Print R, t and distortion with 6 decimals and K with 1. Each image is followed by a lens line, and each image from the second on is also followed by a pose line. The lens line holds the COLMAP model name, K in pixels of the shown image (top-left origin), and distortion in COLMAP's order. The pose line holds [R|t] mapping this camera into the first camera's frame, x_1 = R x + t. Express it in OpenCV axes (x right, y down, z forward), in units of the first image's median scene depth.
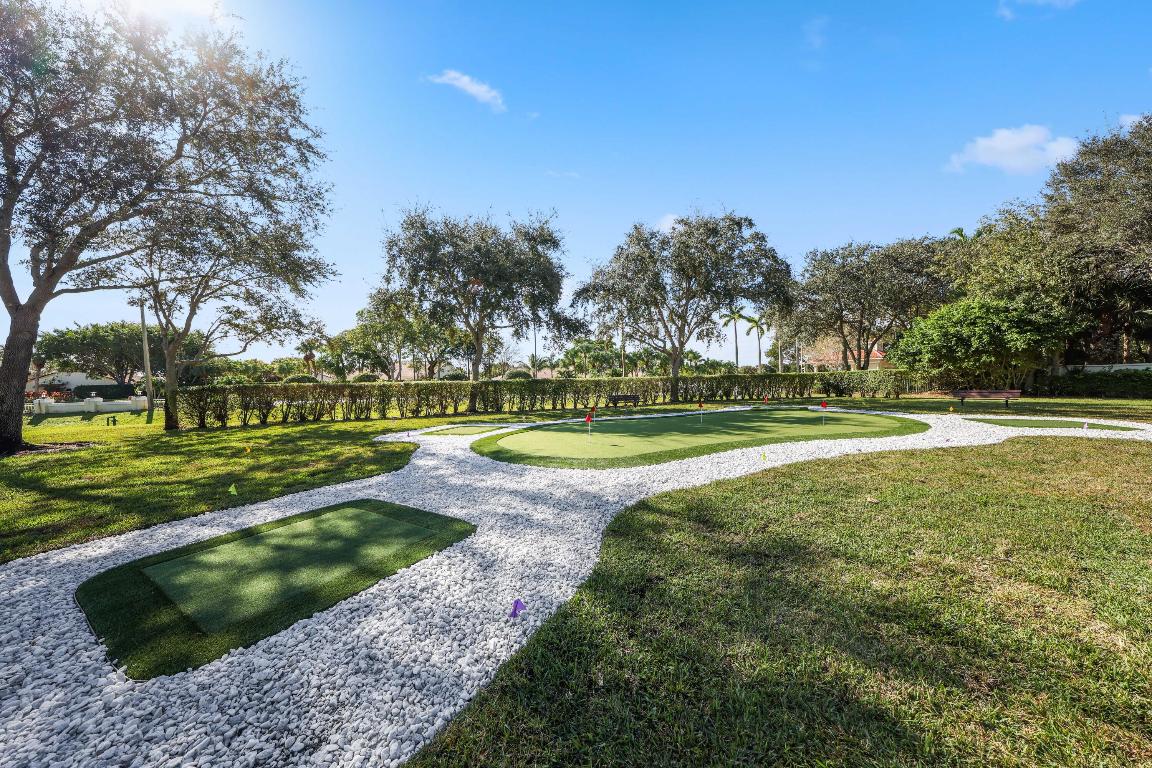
lens RADIAL K [[581.5, 0, 576.1], [0, 581.5, 385.6], [0, 0, 1]] dist [0.002929, 0.000394]
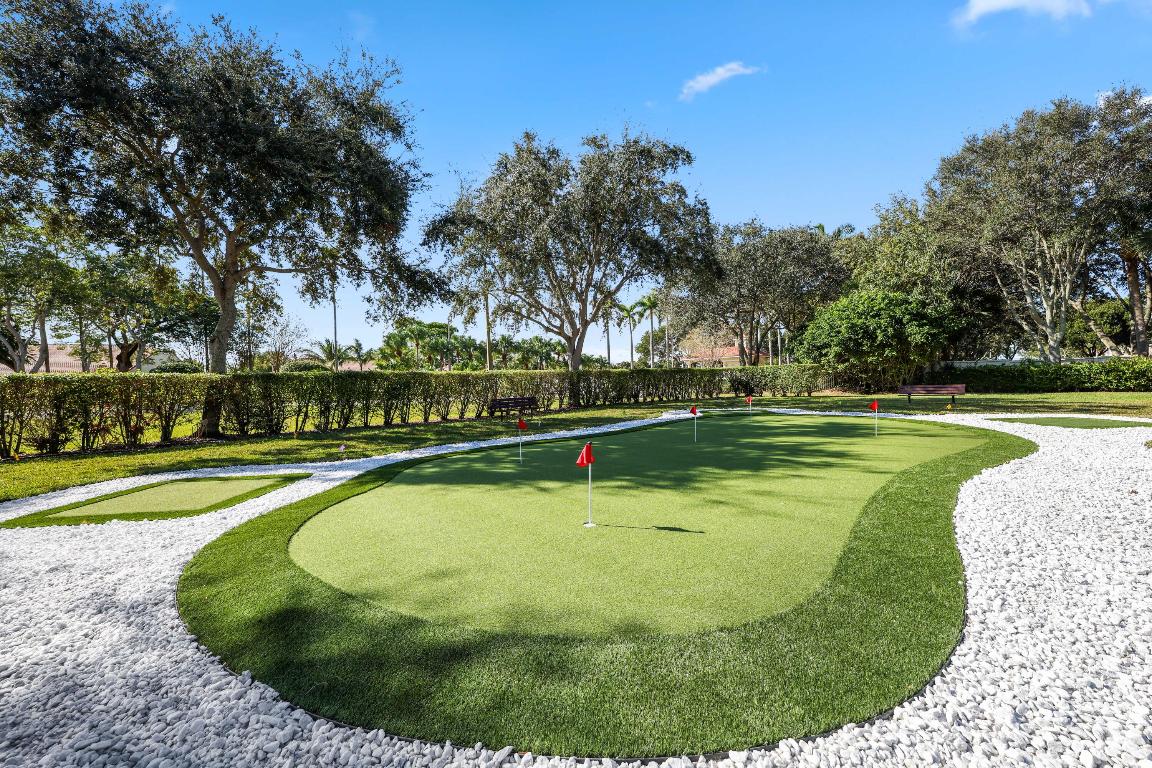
lens RADIAL K [[468.5, 0, 574.6], [0, 468.5, 384.1], [0, 0, 1]] dist [-0.006551, 0.000052]
pose [[0.893314, -0.001532, 0.449430, -0.080559], [0.011497, 0.999745, -0.019445, 0.011604], [-0.449285, 0.022537, 0.893104, 0.509842]]
